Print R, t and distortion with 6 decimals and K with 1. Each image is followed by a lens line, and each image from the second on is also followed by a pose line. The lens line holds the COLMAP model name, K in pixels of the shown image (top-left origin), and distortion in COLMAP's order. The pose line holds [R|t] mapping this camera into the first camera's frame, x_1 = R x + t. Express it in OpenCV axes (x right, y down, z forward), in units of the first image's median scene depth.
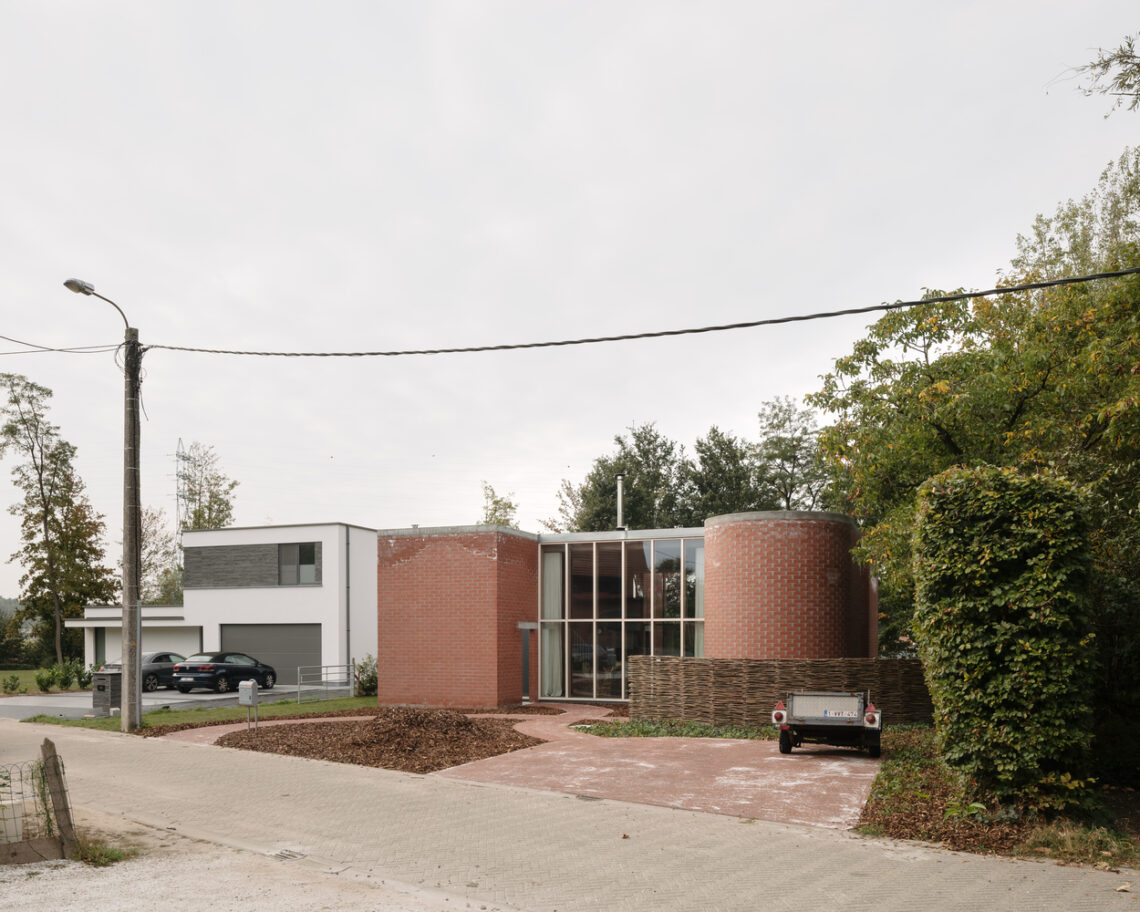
lens RADIAL K [[917.7, 0, 574.4], [0, 917.7, 648.1], [0, 0, 1]] dist [-0.000430, -0.003277]
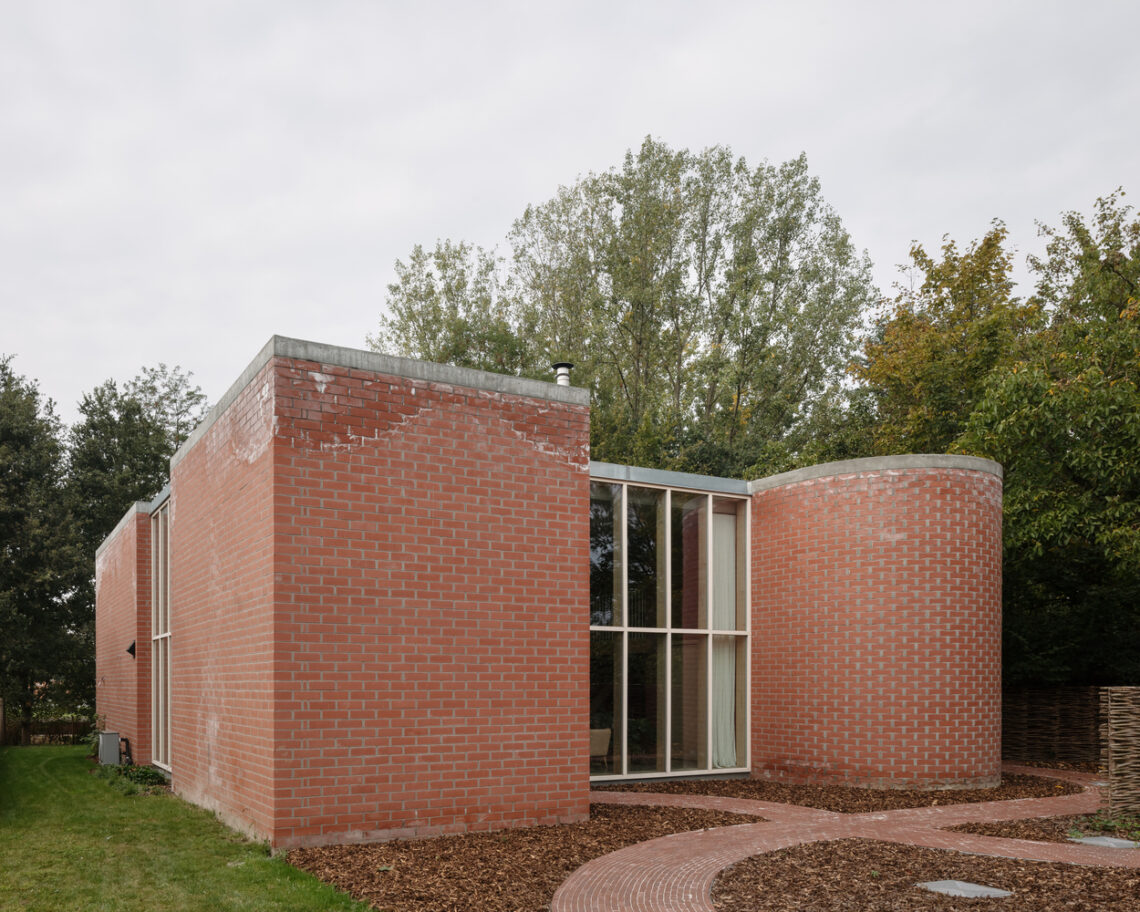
lens RADIAL K [[917.7, 0, 445.3], [0, 917.7, 686.1], [0, 0, 1]] dist [-0.000430, -0.003277]
pose [[0.677323, -0.001744, 0.735683, -0.438438], [0.009842, 0.999929, -0.006691, 0.006035], [-0.735620, 0.011773, 0.677293, 0.744663]]
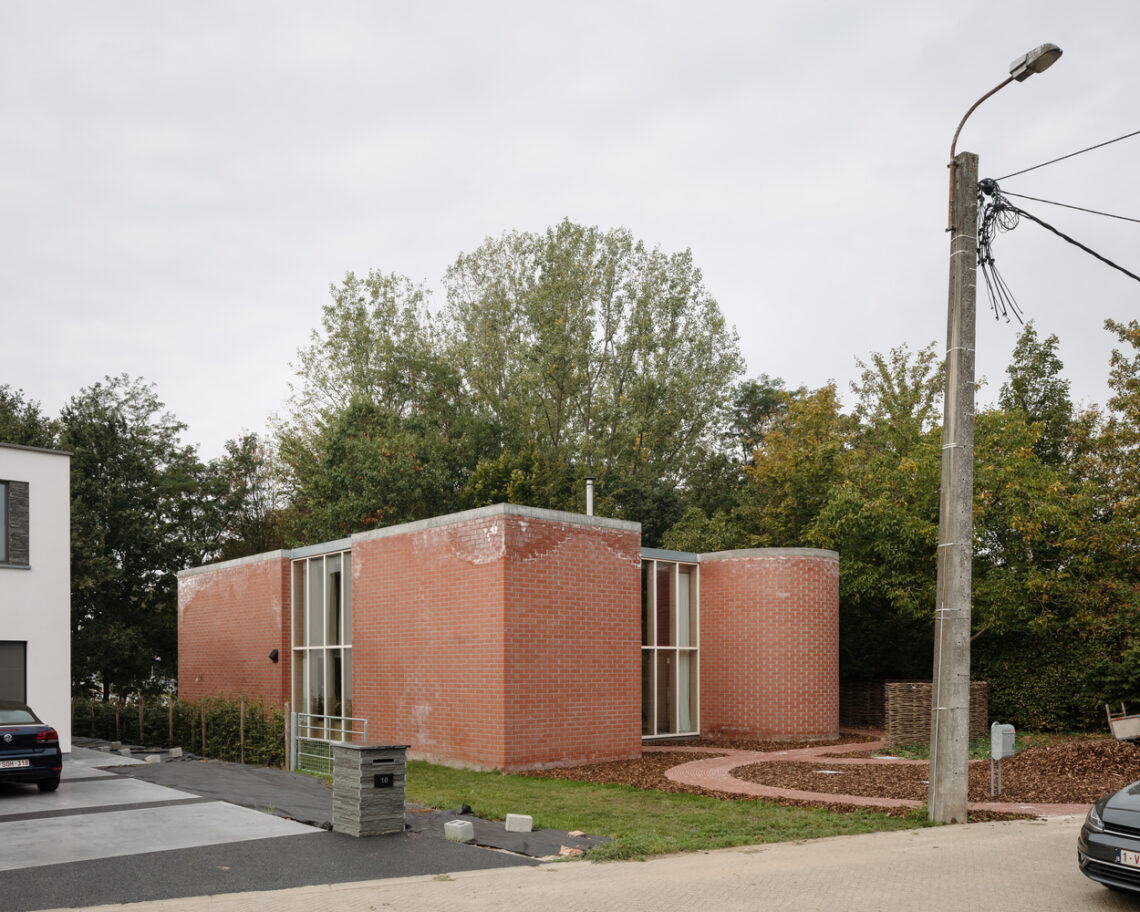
lens RADIAL K [[953.2, 0, 545.9], [0, 953.2, 664.6], [0, 0, 1]] dist [-0.004656, -0.003905]
pose [[0.467290, 0.002505, 0.884100, -0.830624], [0.013915, 0.999851, -0.010187, -0.005802], [-0.883994, 0.017063, 0.467186, 0.677449]]
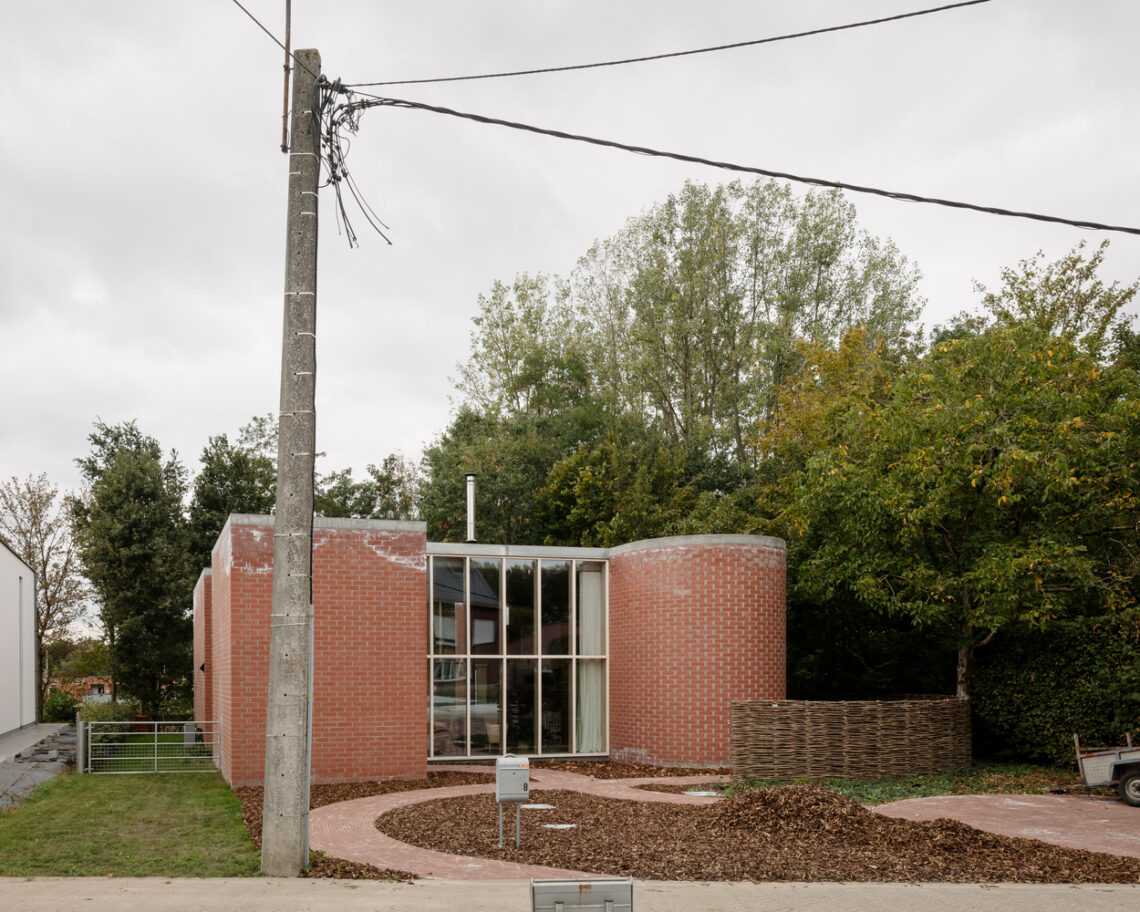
lens RADIAL K [[953.2, 0, 403.2], [0, 953.2, 684.0], [0, 0, 1]] dist [-0.004656, -0.003905]
pose [[0.812711, -0.006726, 0.582628, -0.525401], [0.010137, 0.999945, -0.002596, -0.005655], [-0.582579, 0.008016, 0.812735, 0.395661]]
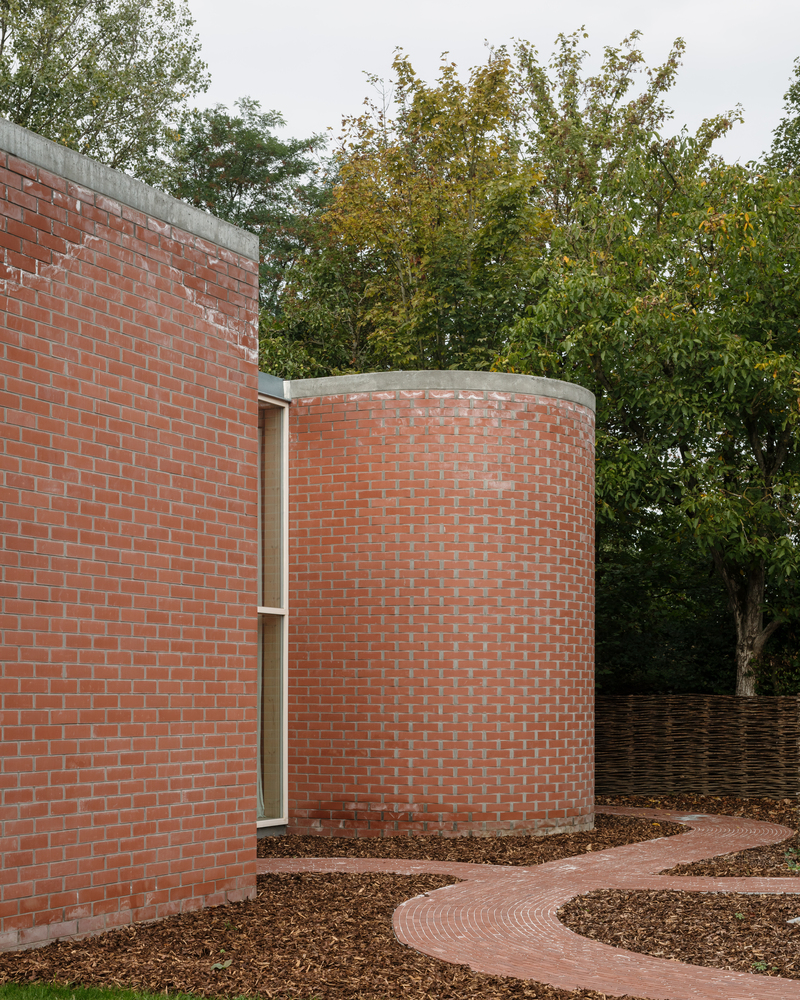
lens RADIAL K [[1719.5, 0, 381.0], [0, 1719.5, 663.0], [0, 0, 1]] dist [-0.011988, 0.000000]
pose [[0.106839, 0.020360, 0.994068, -0.591093], [0.011884, 0.999693, -0.021753, 0.007707], [-0.994205, 0.014138, 0.106565, 0.889902]]
